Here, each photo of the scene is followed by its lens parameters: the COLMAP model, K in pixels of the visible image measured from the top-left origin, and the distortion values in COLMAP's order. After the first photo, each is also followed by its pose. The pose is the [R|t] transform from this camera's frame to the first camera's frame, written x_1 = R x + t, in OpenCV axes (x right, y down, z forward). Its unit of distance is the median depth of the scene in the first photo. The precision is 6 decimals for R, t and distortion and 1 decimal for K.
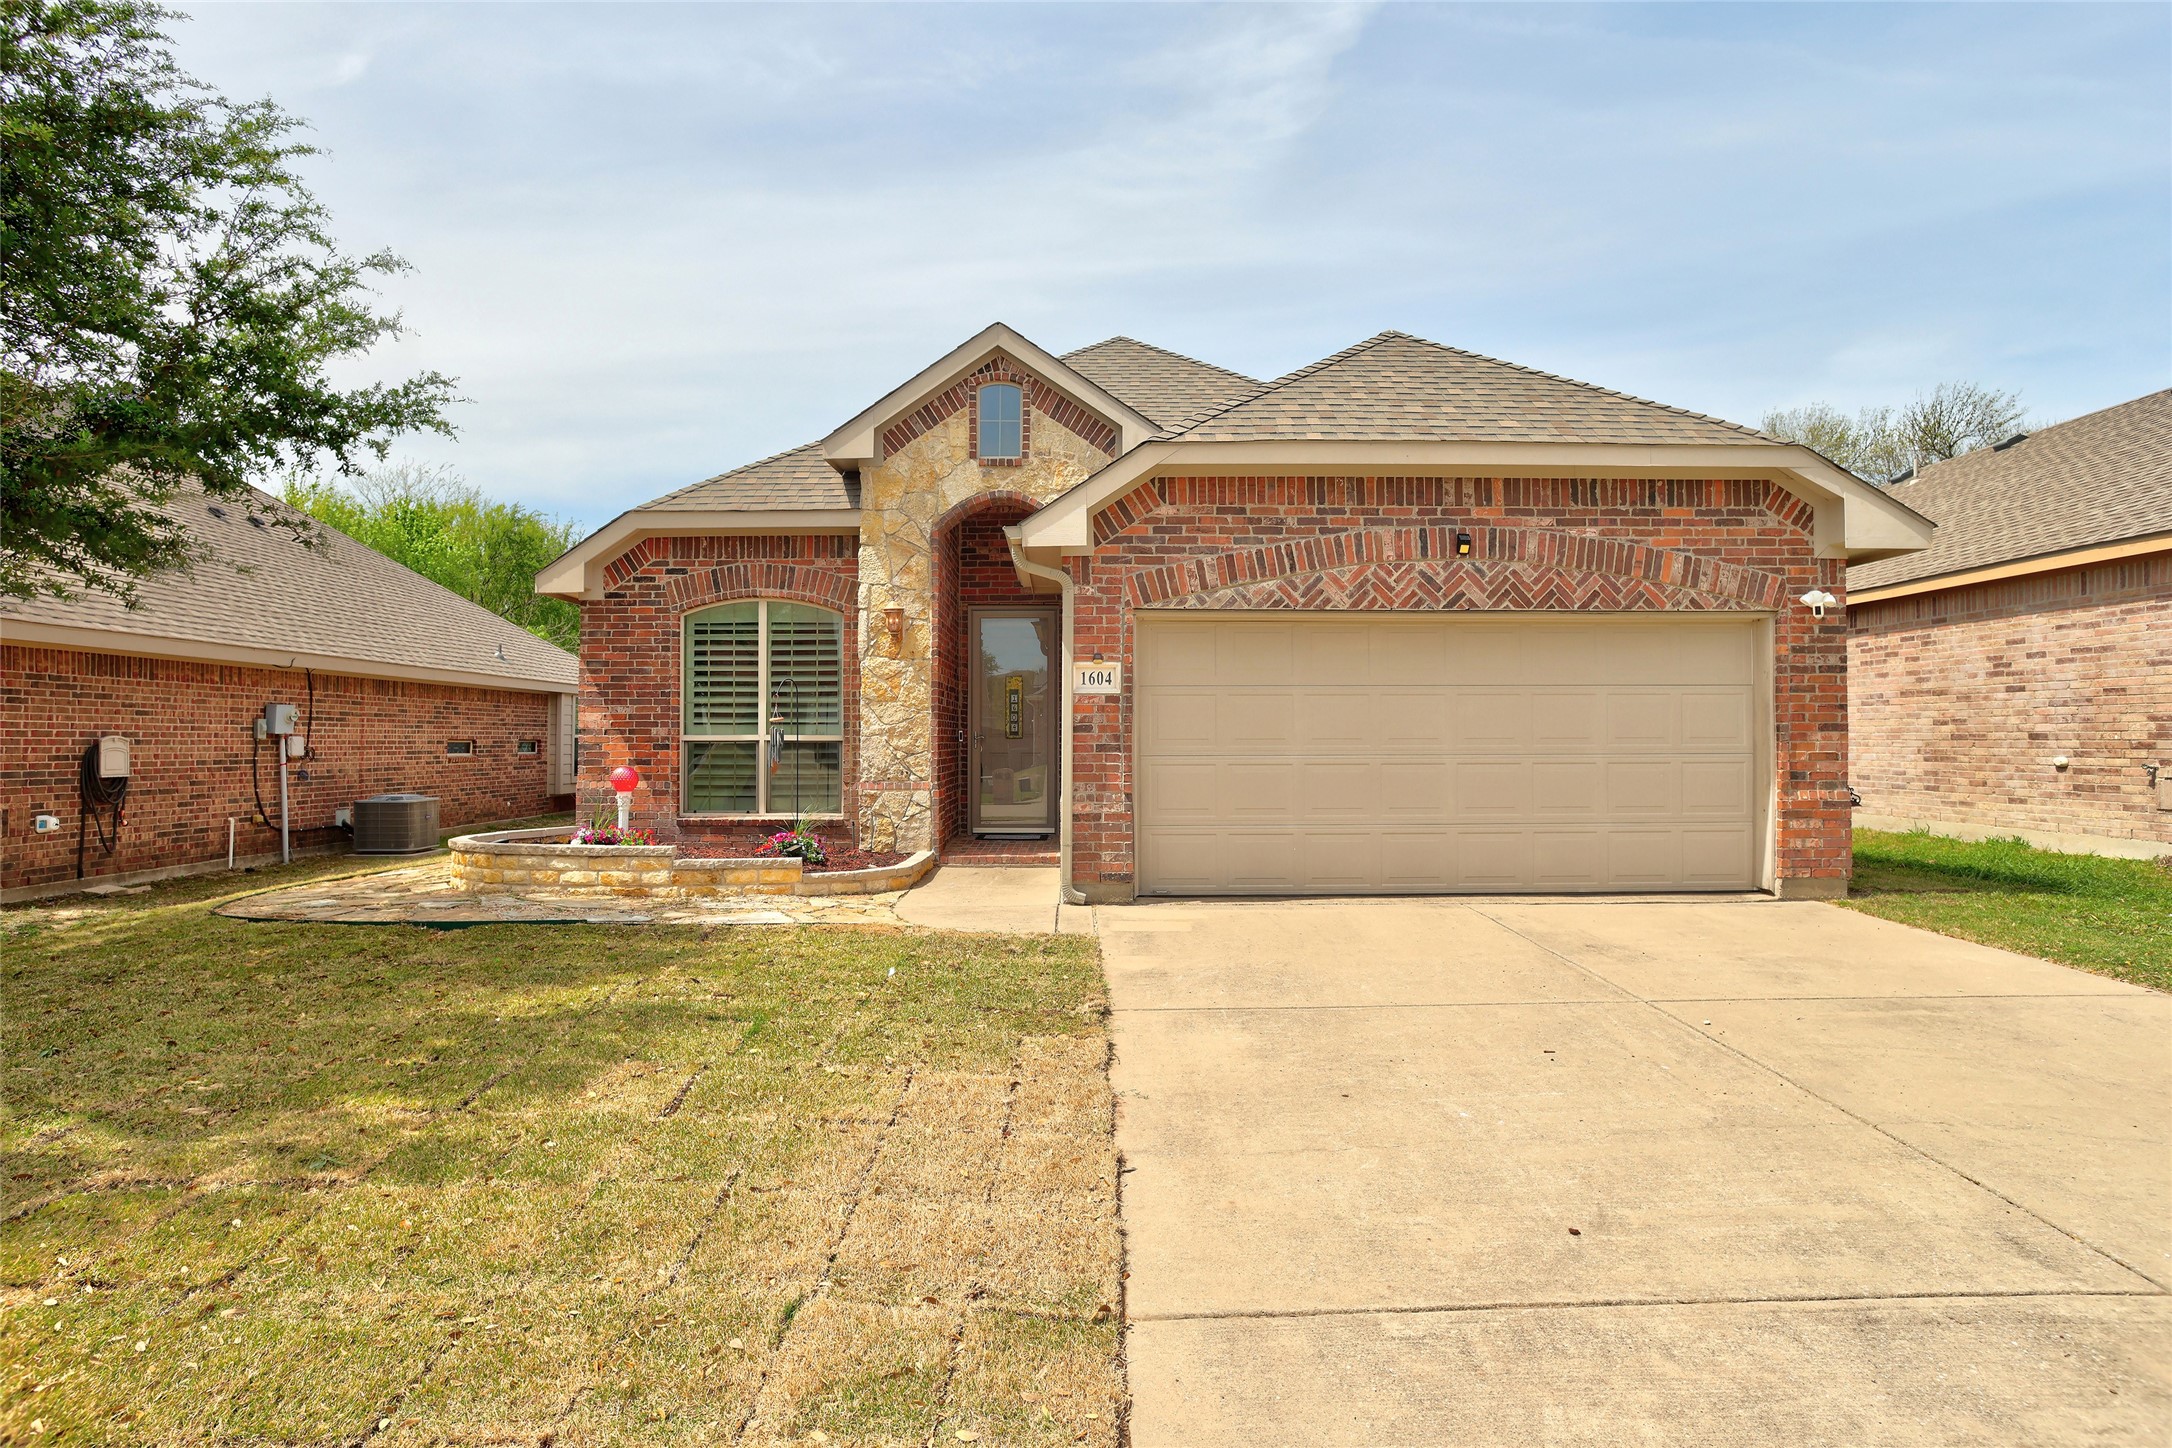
lens RADIAL K [[1215.0, 0, 1087.7], [0, 1215.0, 699.5], [0, 0, 1]] dist [-0.069828, 0.048338]
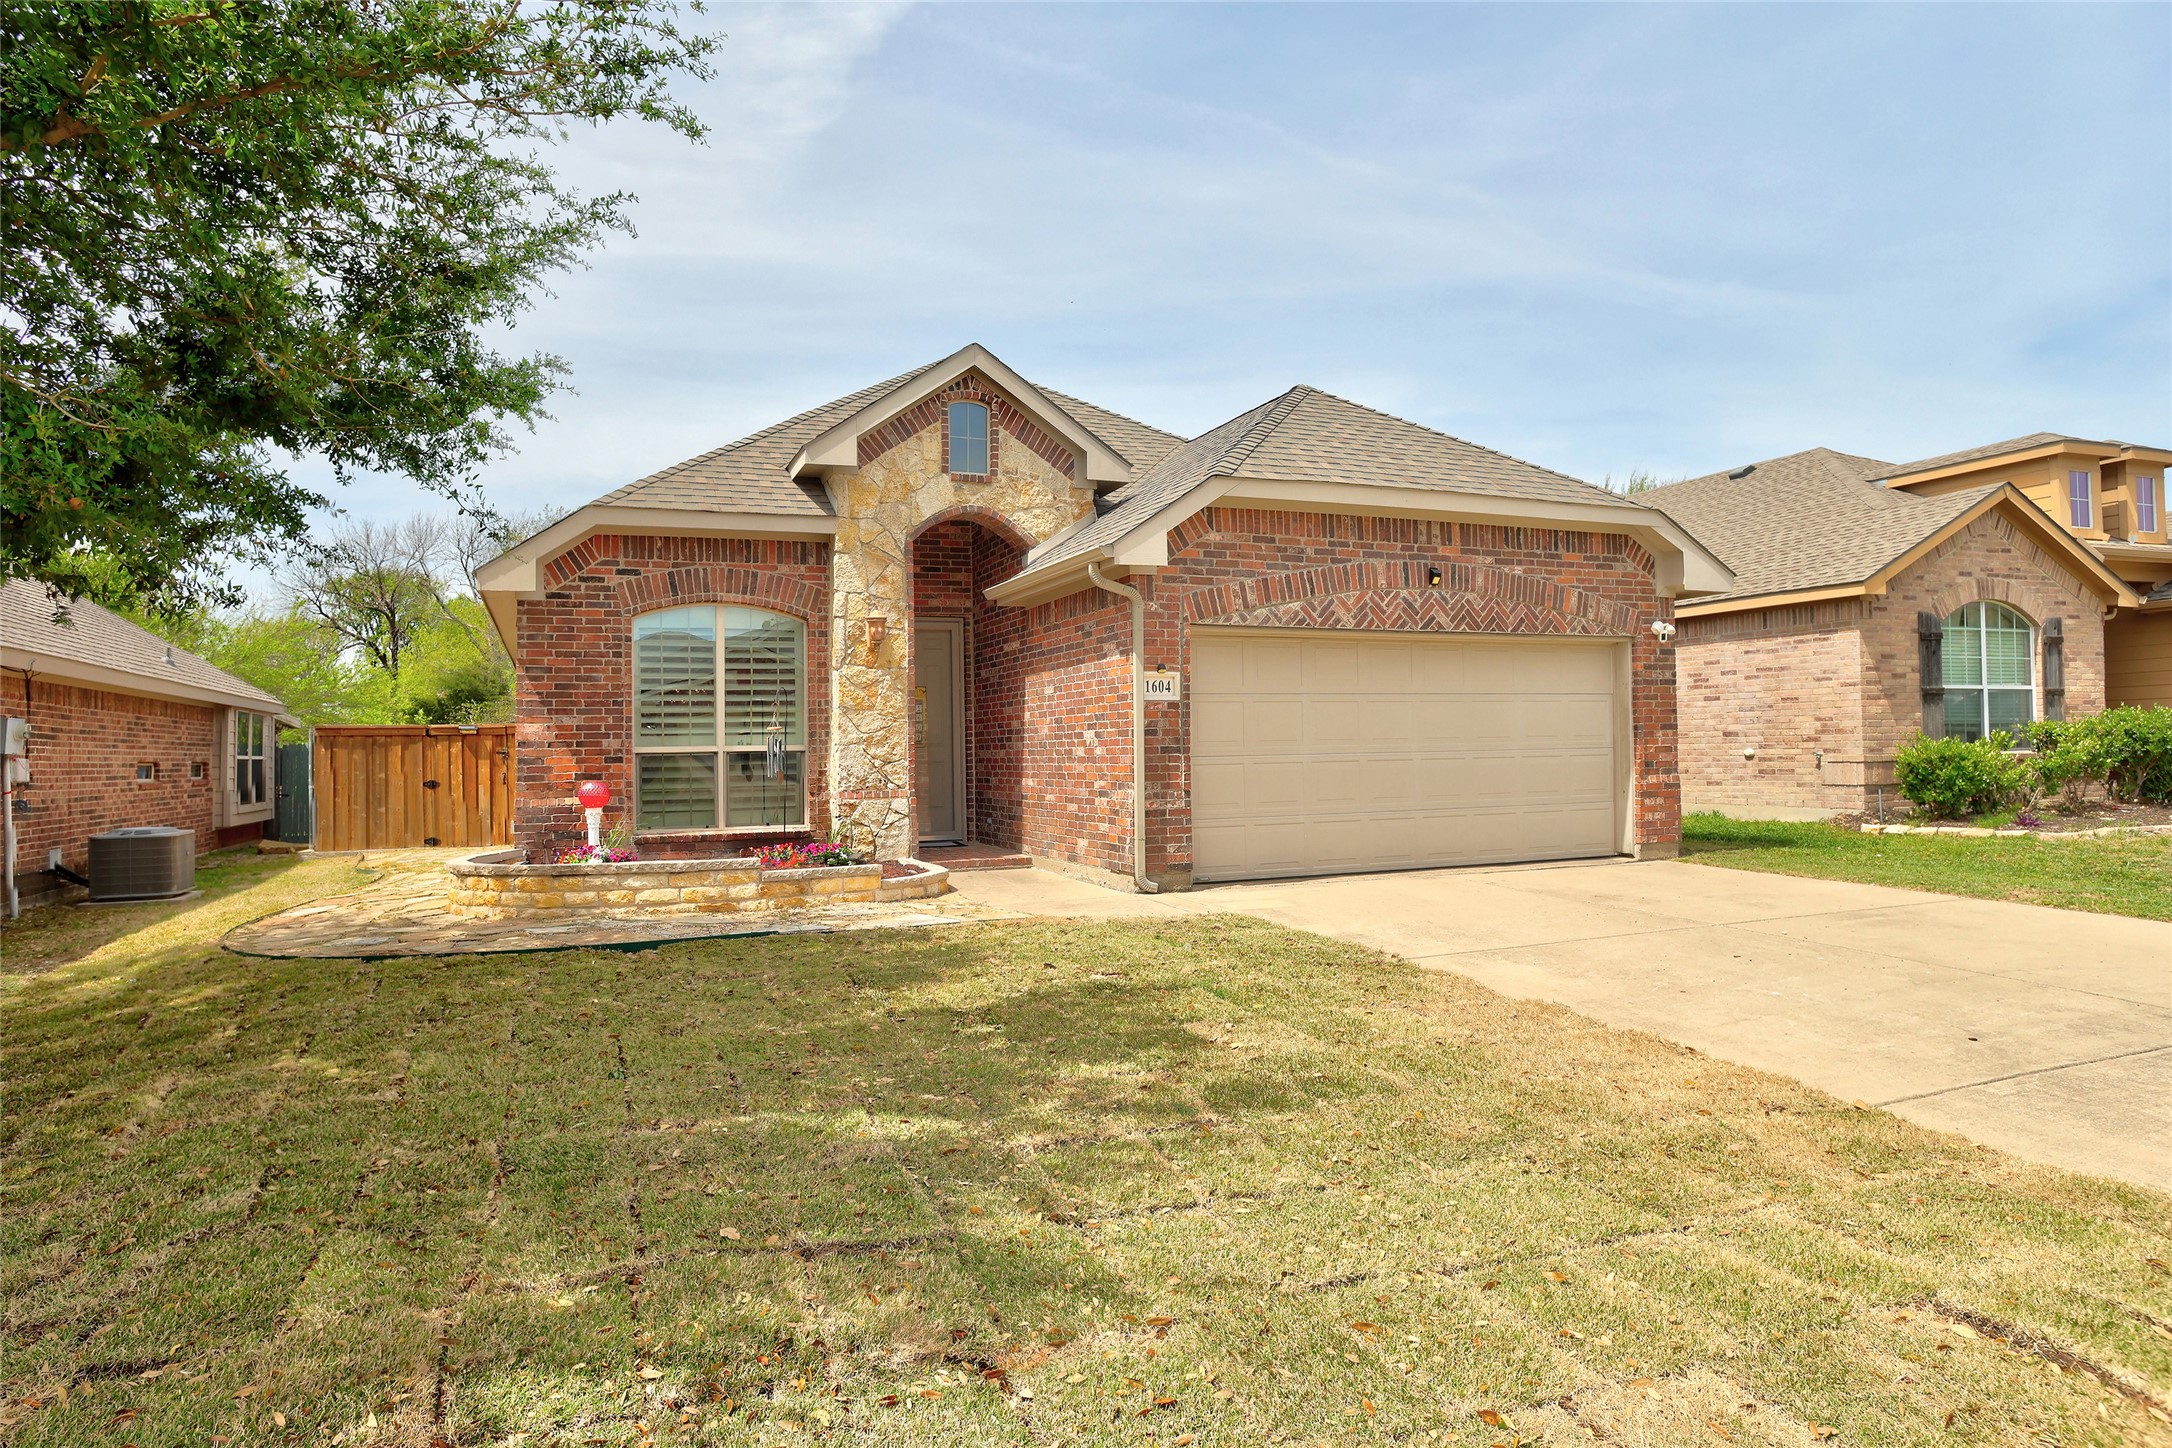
lens RADIAL K [[1239.4, 0, 1080.1], [0, 1239.4, 710.0], [0, 0, 1]] dist [-0.072684, 0.052711]
pose [[0.933610, -0.002640, 0.358280, -0.448444], [0.004329, 0.999983, -0.003911, 0.007580], [-0.358264, 0.005202, 0.933606, -0.018578]]
